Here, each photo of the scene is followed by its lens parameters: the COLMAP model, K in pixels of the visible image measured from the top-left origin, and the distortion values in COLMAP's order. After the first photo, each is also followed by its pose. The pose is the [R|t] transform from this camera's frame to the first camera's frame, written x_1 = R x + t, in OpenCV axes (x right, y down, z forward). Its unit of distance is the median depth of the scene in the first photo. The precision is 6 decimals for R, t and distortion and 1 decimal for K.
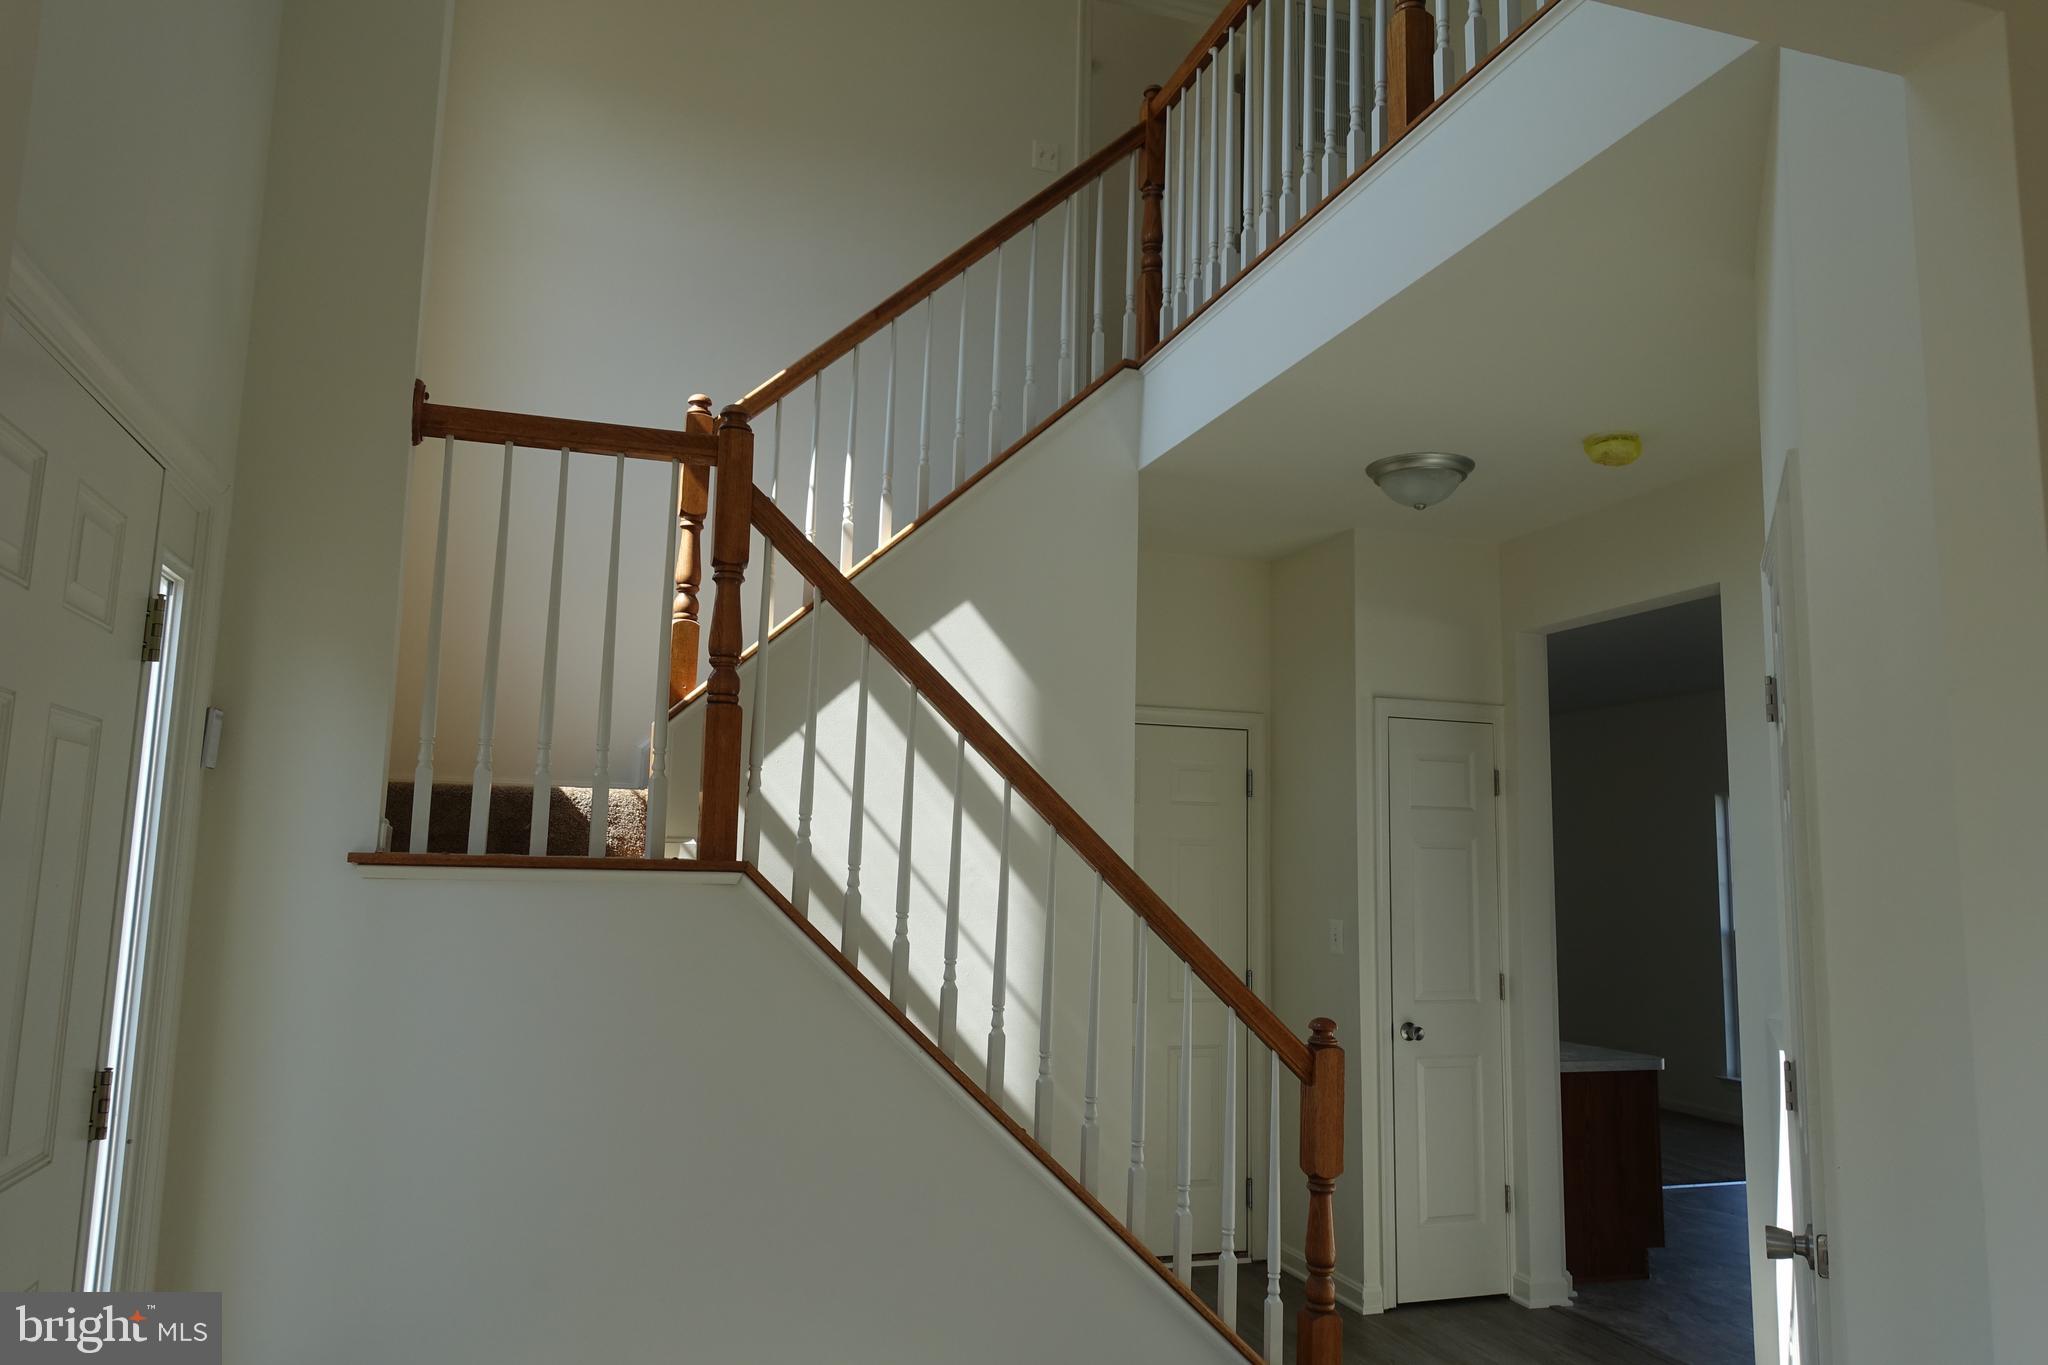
lens RADIAL K [[1413.4, 0, 1026.4], [0, 1413.4, 689.0], [0, 0, 1]] dist [-0.003224, -0.001679]
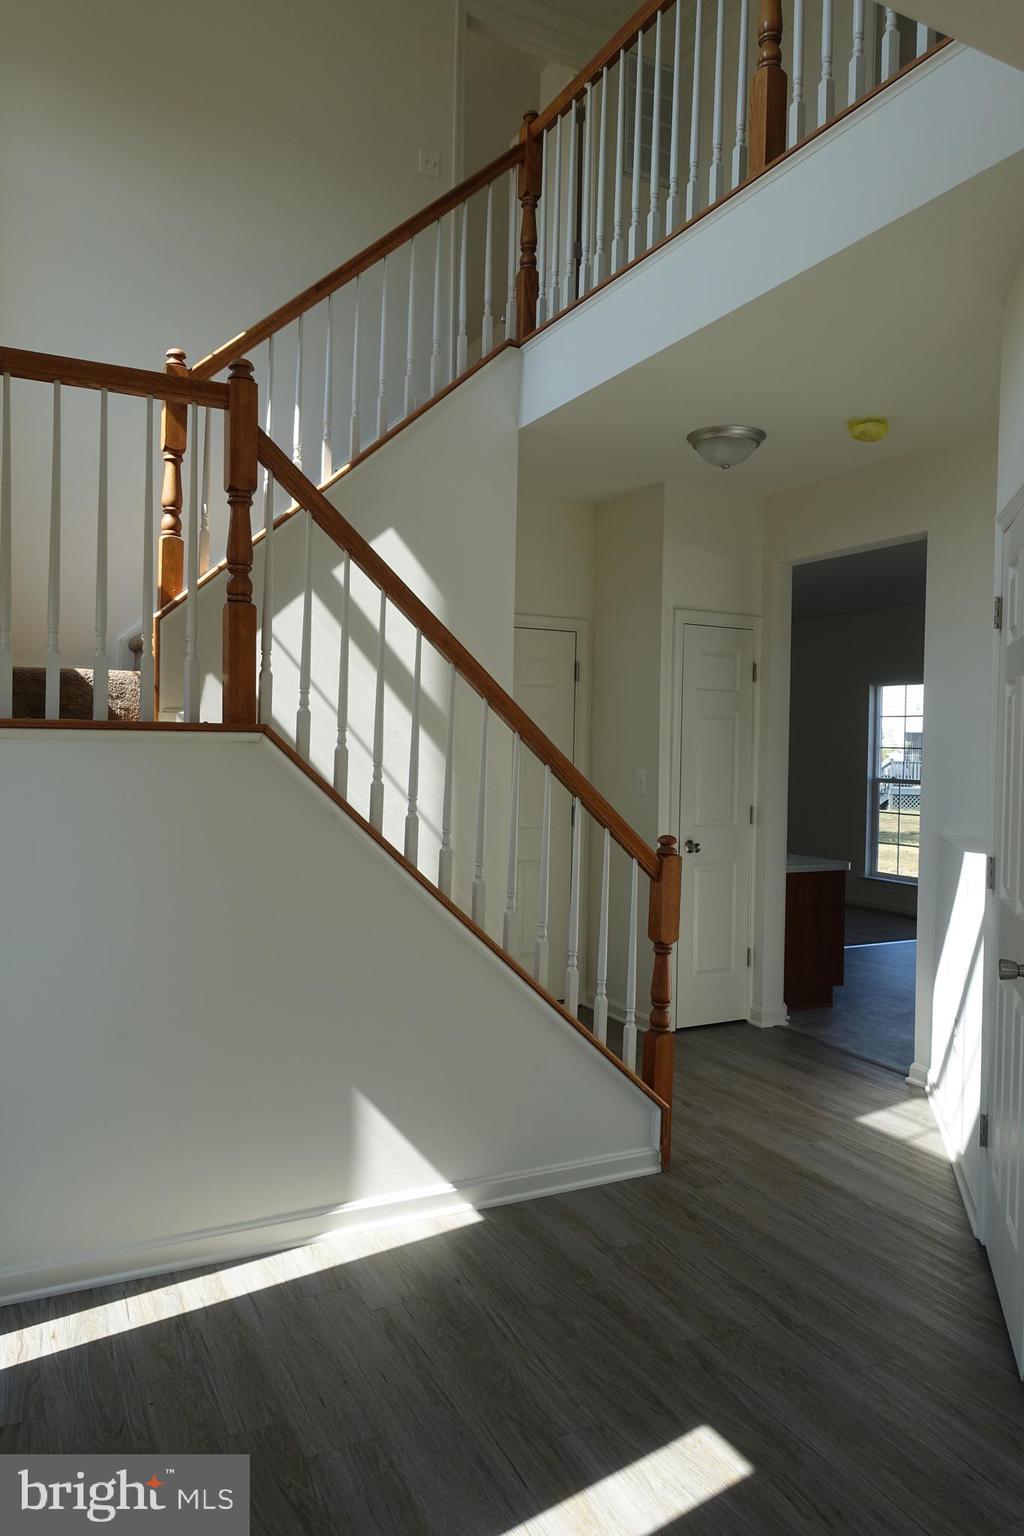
lens RADIAL K [[1060.0, 0, 513.4], [0, 1060.0, 770.7], [0, 0, 1]] dist [-0.003224, -0.001679]
pose [[0.986837, -0.006246, 0.161597, -0.090913], [-0.019102, 0.987757, 0.154828, 0.005487], [-0.160586, -0.155877, 0.974636, -0.001113]]
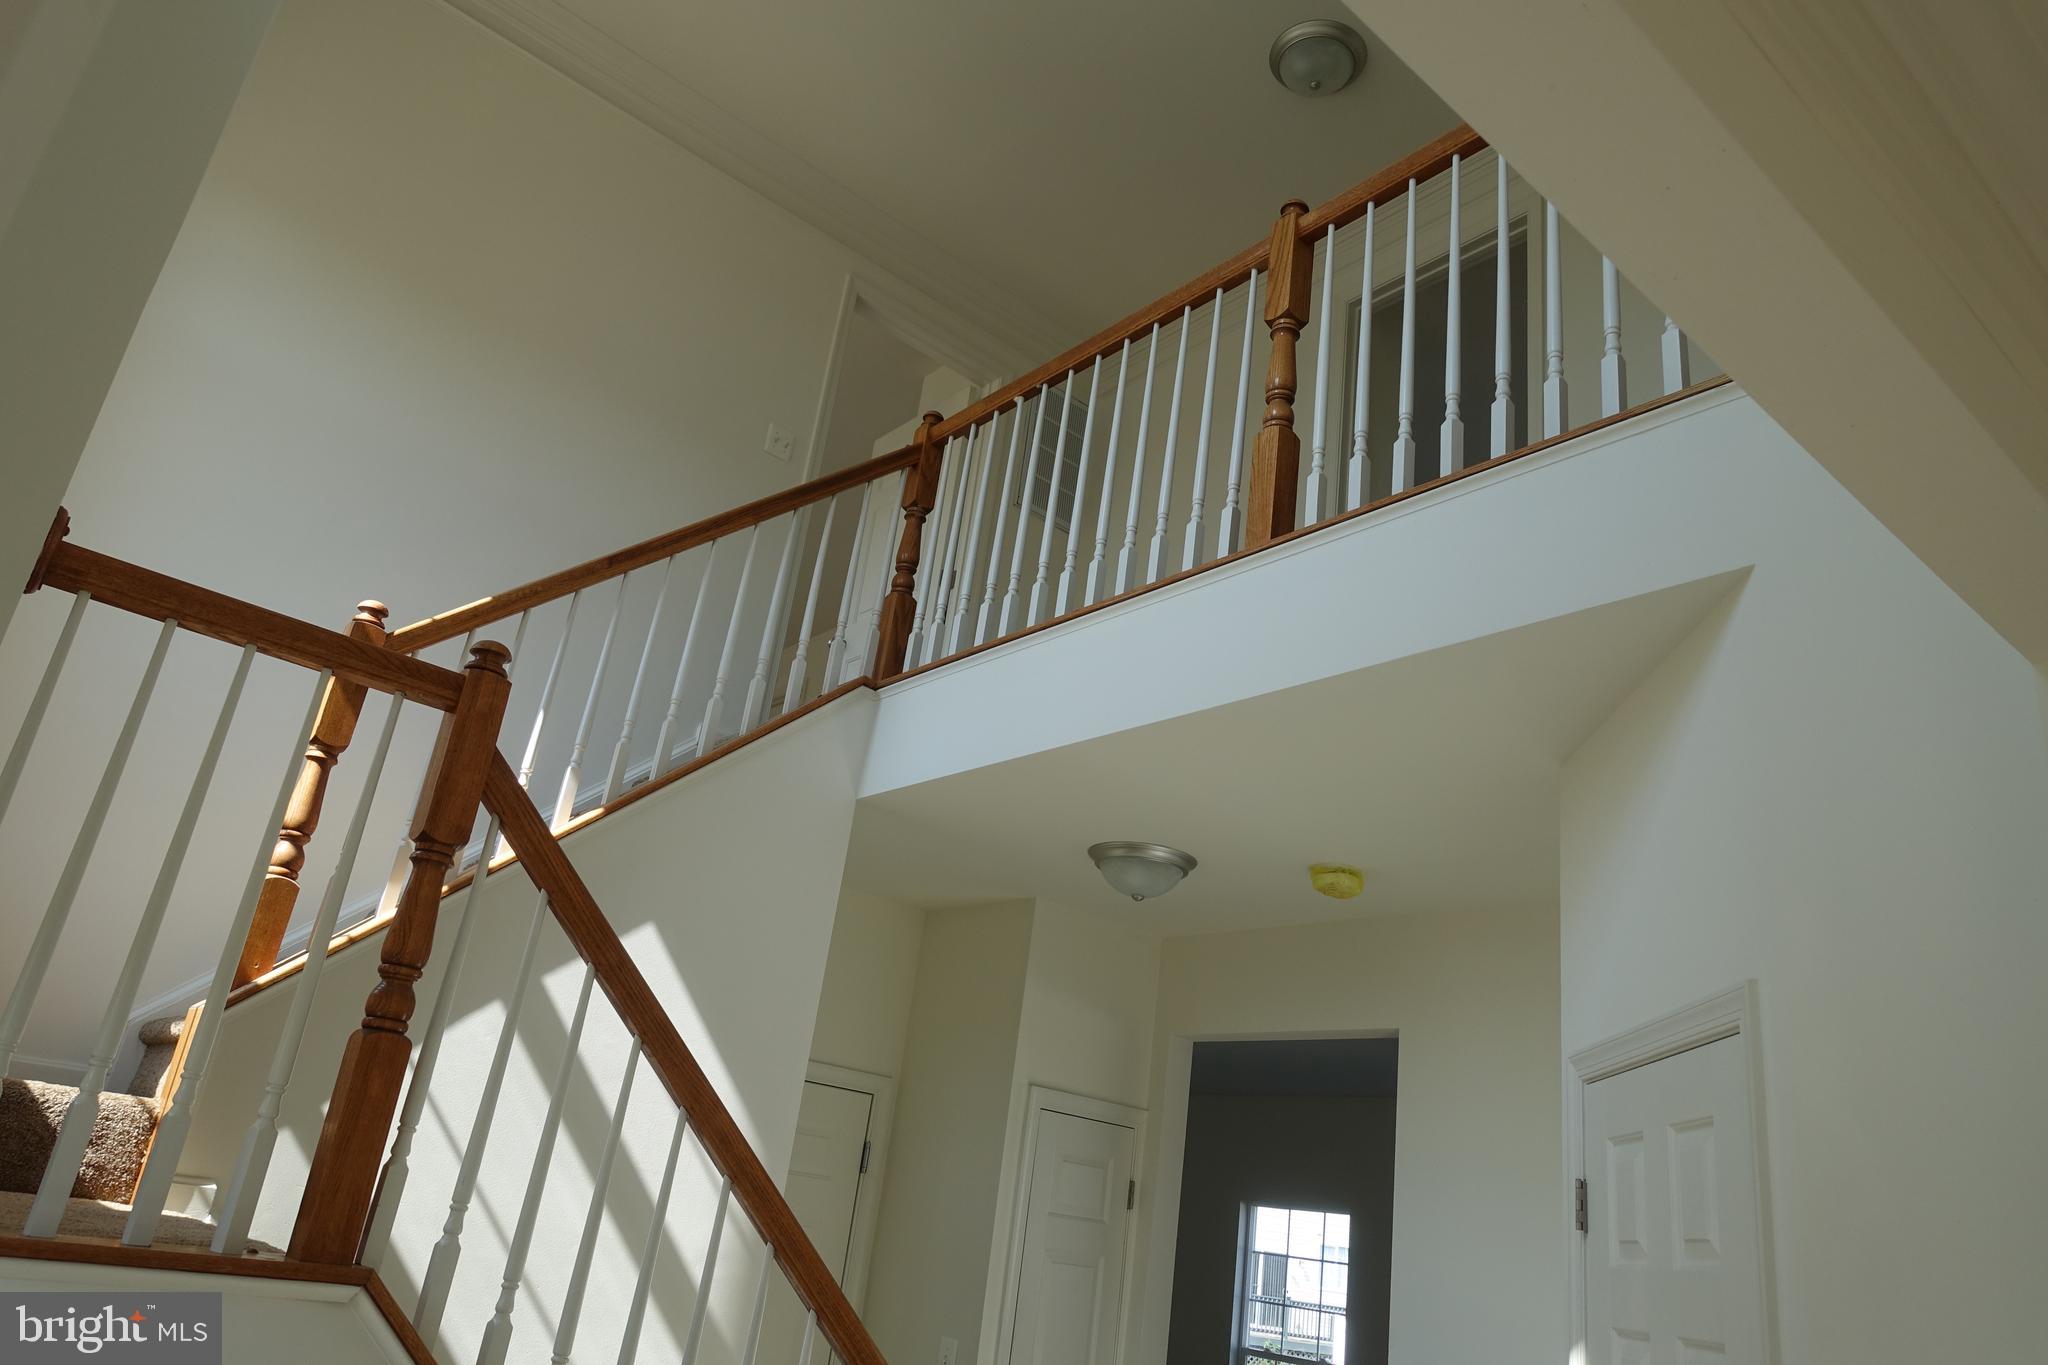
lens RADIAL K [[1413.4, 0, 1030.8], [0, 1413.4, 683.3], [0, 0, 1]] dist [-0.003224, -0.001679]
pose [[0.918797, 0.231357, 0.319822, -0.131989], [-0.157294, 0.957714, -0.240922, -0.027705], [-0.362037, 0.171052, 0.916335, 0.132247]]
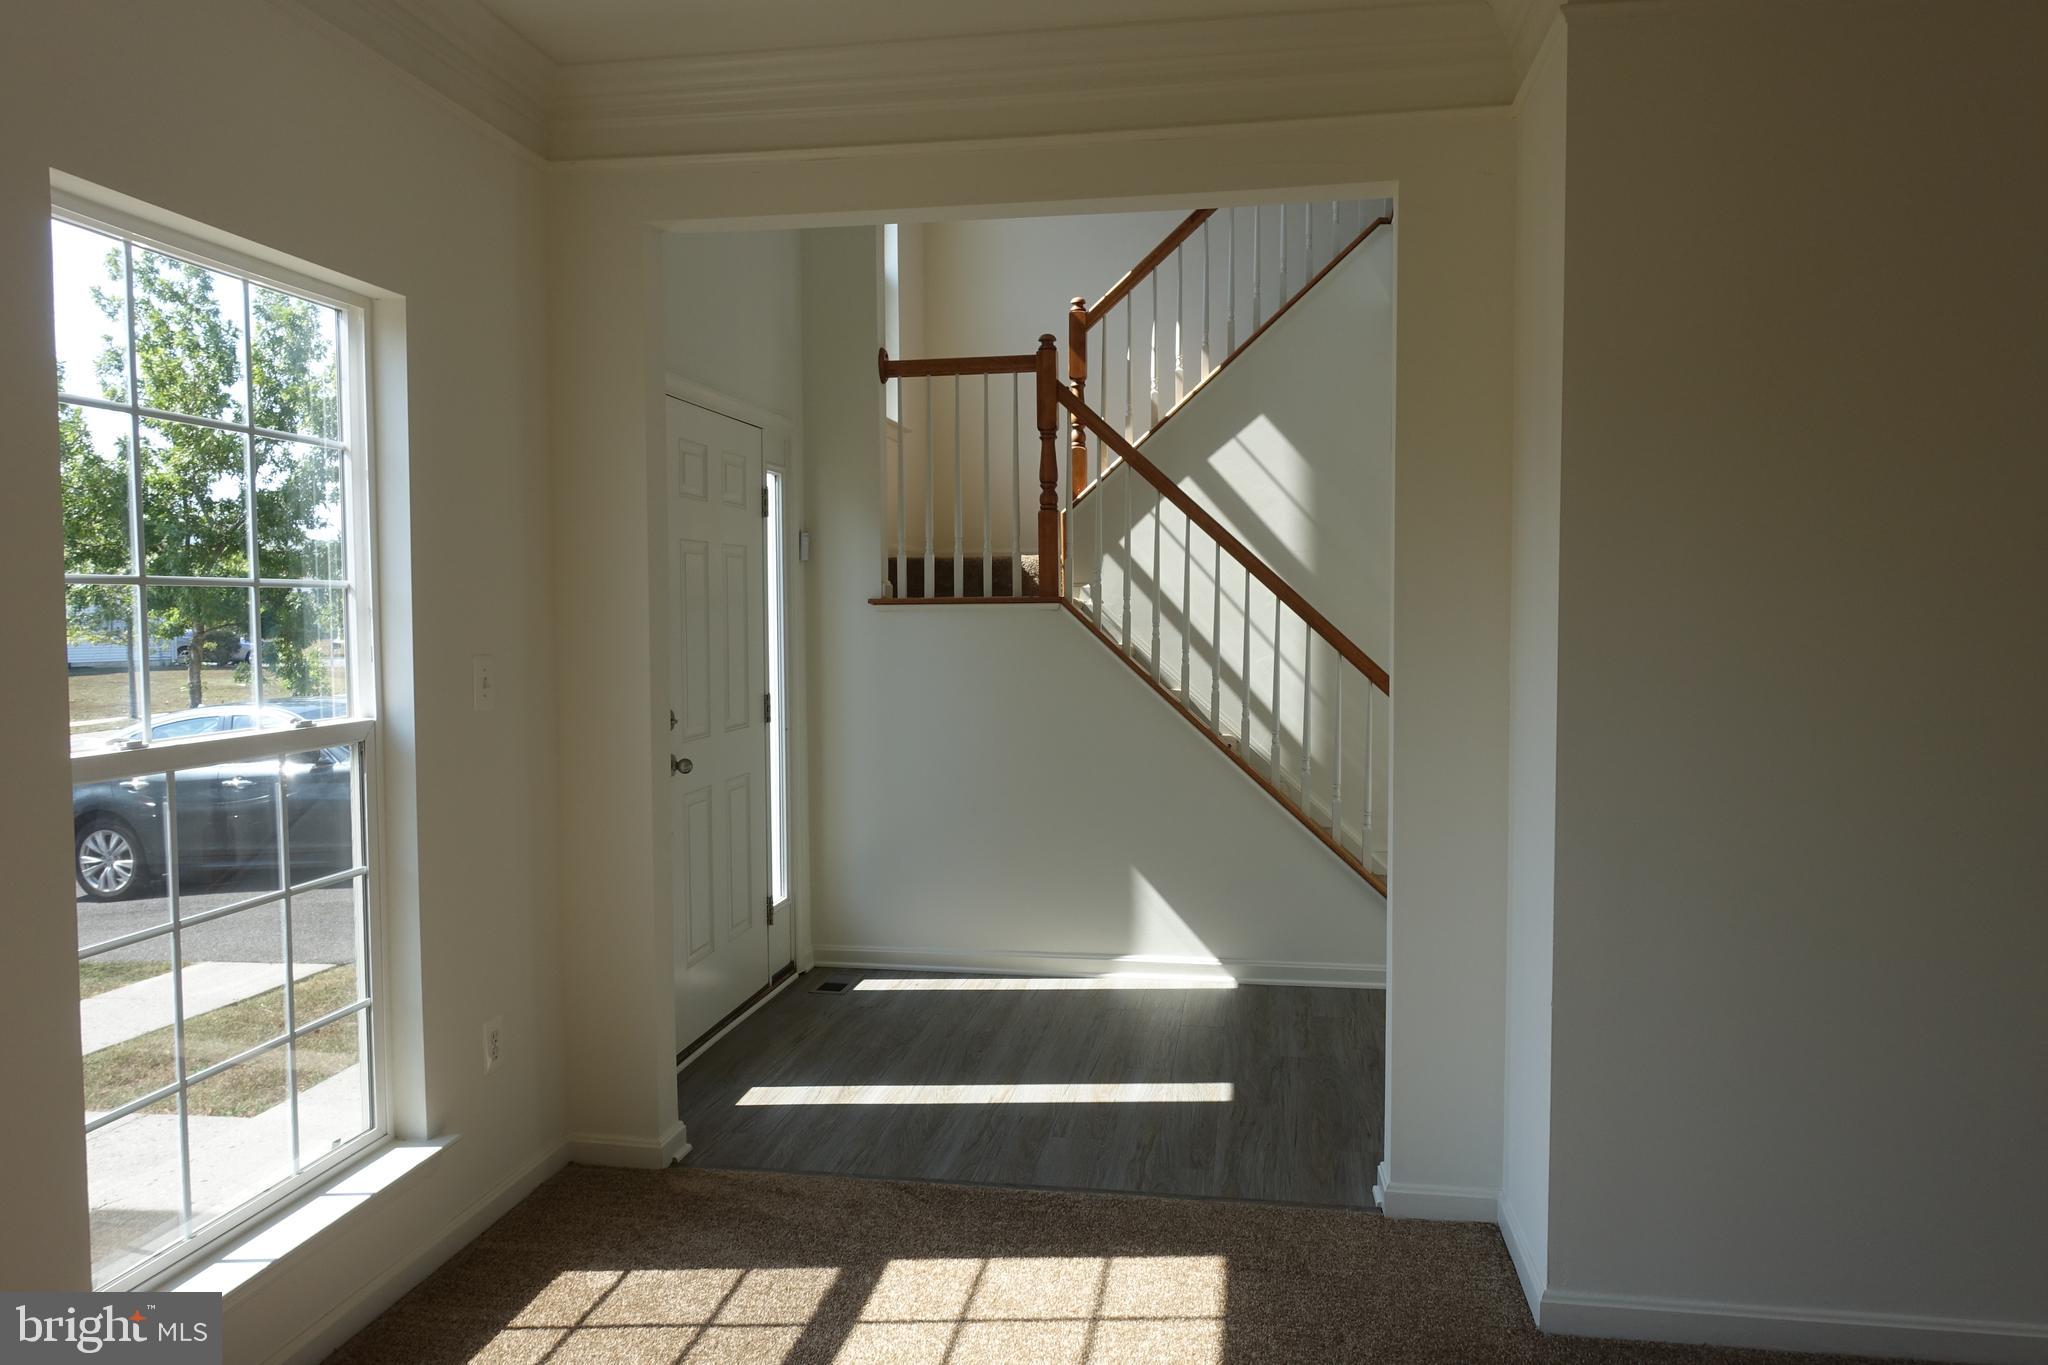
lens RADIAL K [[1413.4, 0, 1023.1], [0, 1413.4, 687.5], [0, 0, 1]] dist [-0.003224, -0.001679]
pose [[0.887054, 0.000239, -0.461666, 0.421601], [0.085169, 0.982751, 0.164154, -0.046731], [0.453742, -0.184933, 0.871733, -0.445586]]
